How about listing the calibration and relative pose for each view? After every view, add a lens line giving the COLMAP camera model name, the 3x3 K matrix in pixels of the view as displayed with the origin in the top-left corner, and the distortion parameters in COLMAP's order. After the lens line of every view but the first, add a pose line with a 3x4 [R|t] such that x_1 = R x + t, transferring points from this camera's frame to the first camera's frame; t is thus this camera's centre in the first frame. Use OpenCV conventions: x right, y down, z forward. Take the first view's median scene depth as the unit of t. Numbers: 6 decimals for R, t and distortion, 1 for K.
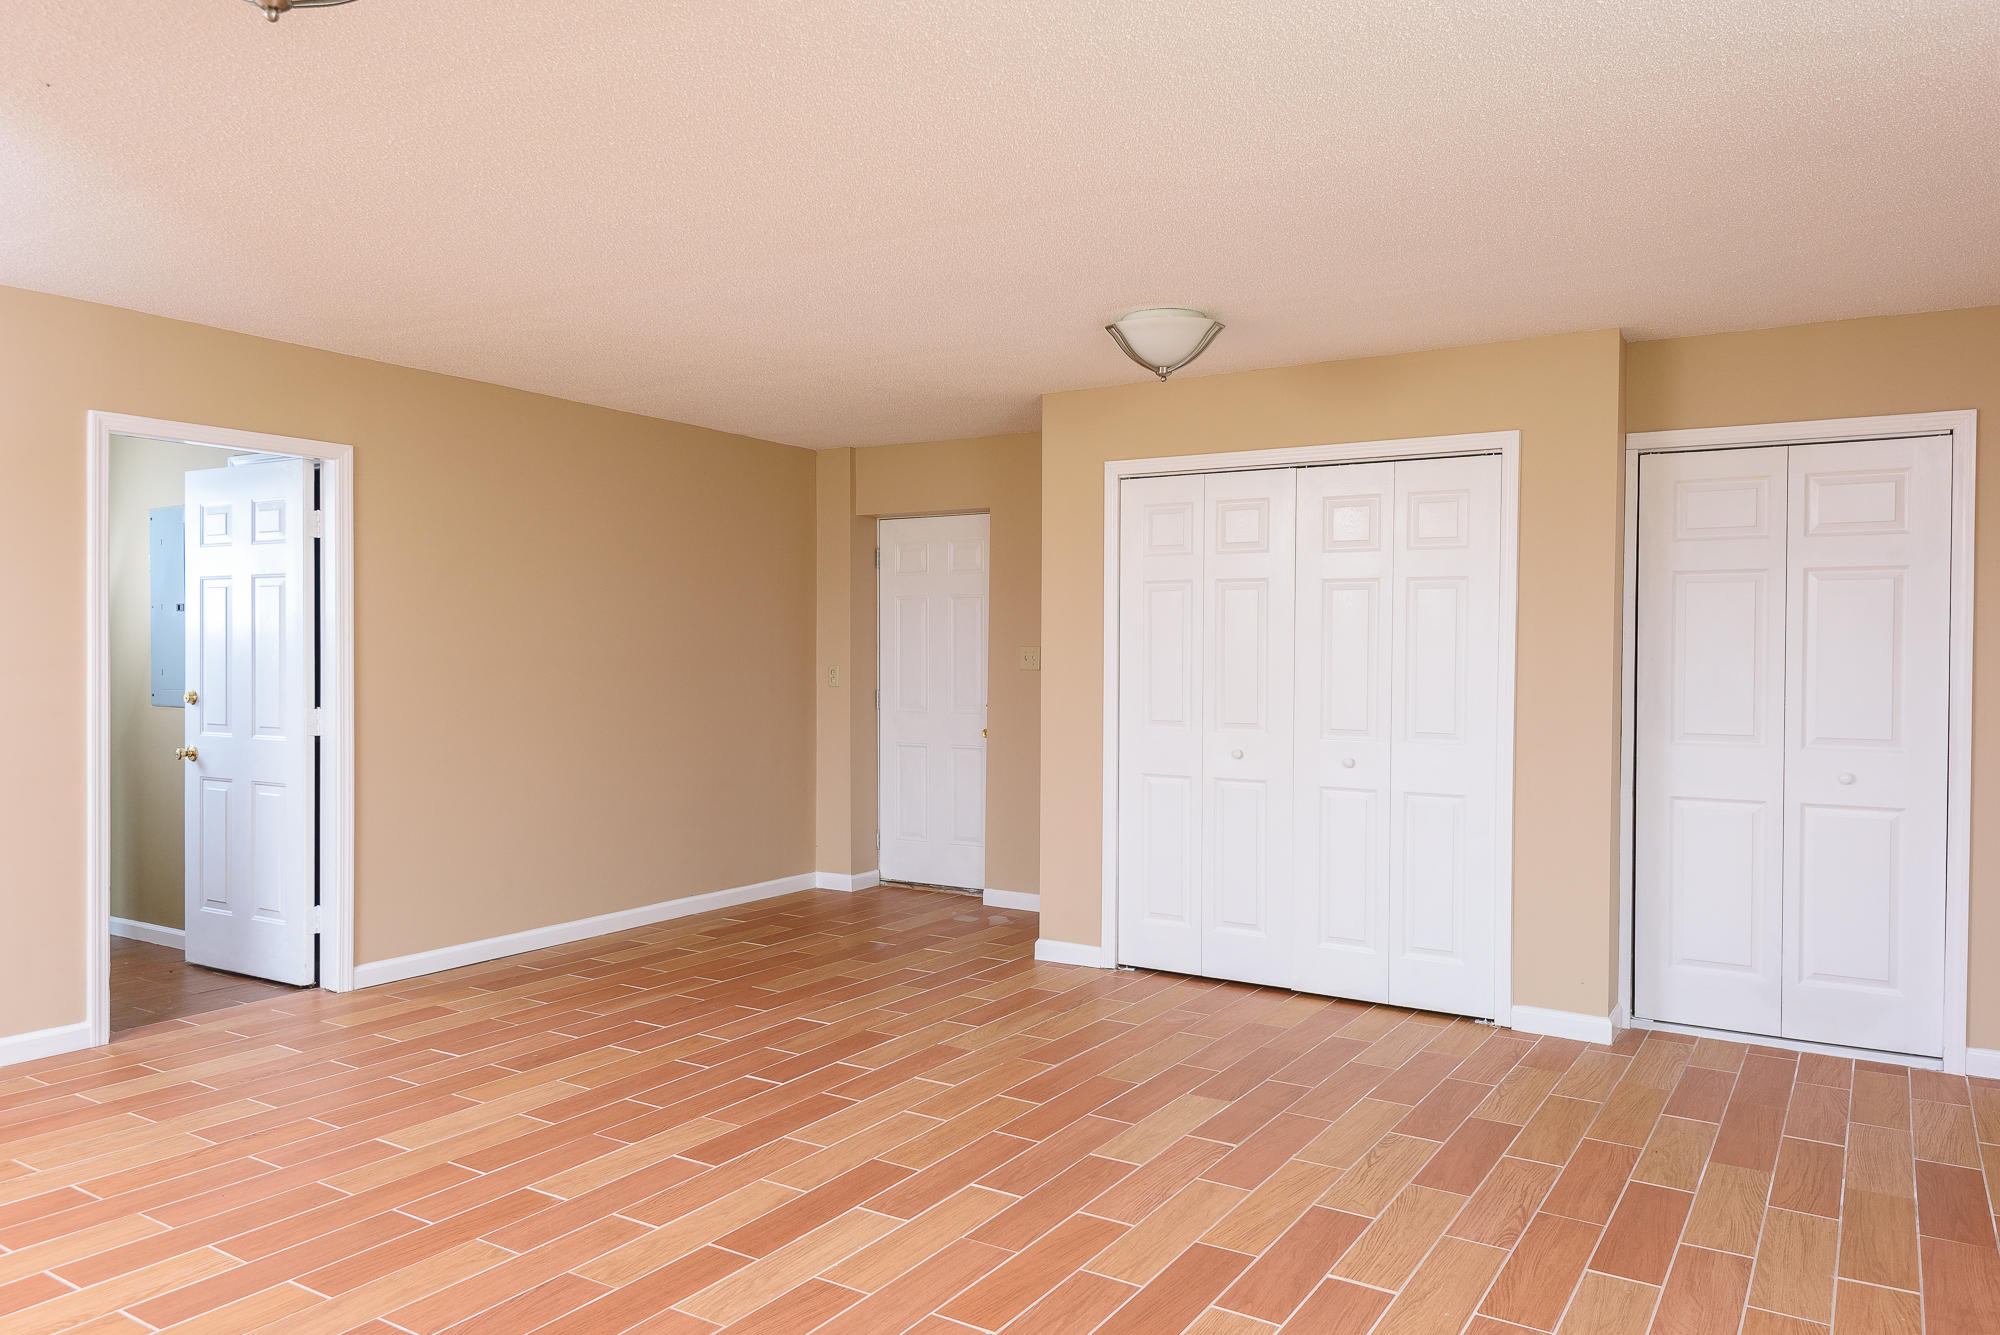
lens RADIAL K [[1387.9, 0, 997.1], [0, 1387.9, 666.7], [0, 0, 1]] dist [0.064236, -0.019749]
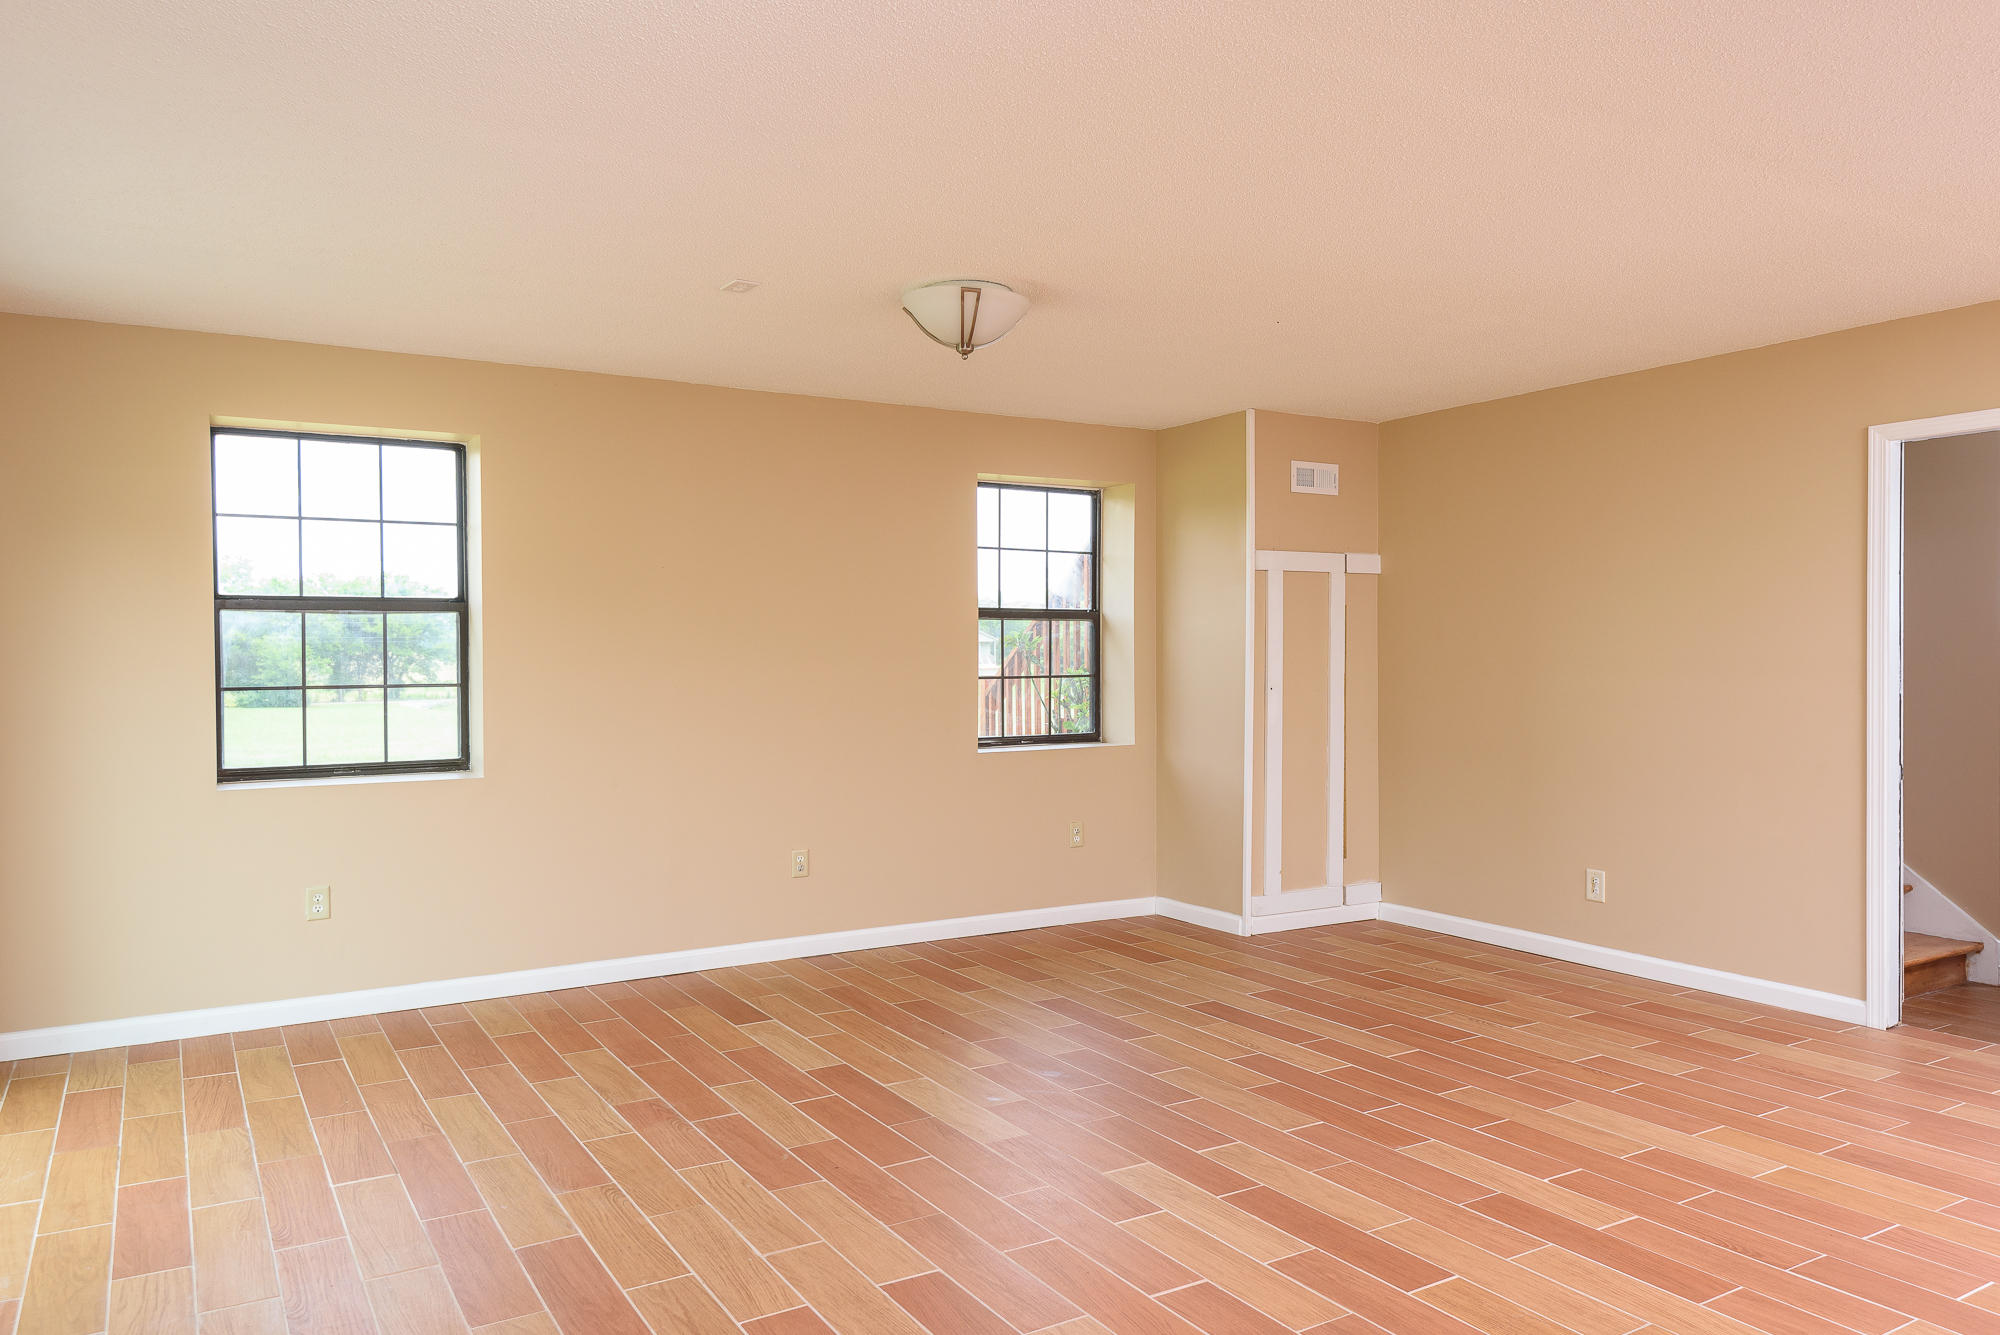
lens RADIAL K [[1387.9, 0, 990.1], [0, 1387.9, 661.0], [0, 0, 1]] dist [0.064236, -0.019749]
pose [[-0.453976, -0.005689, -0.890996, 0.755294], [-0.003018, 0.999984, -0.004847, 0.003585], [0.891009, 0.000488, -0.453986, 1.125159]]
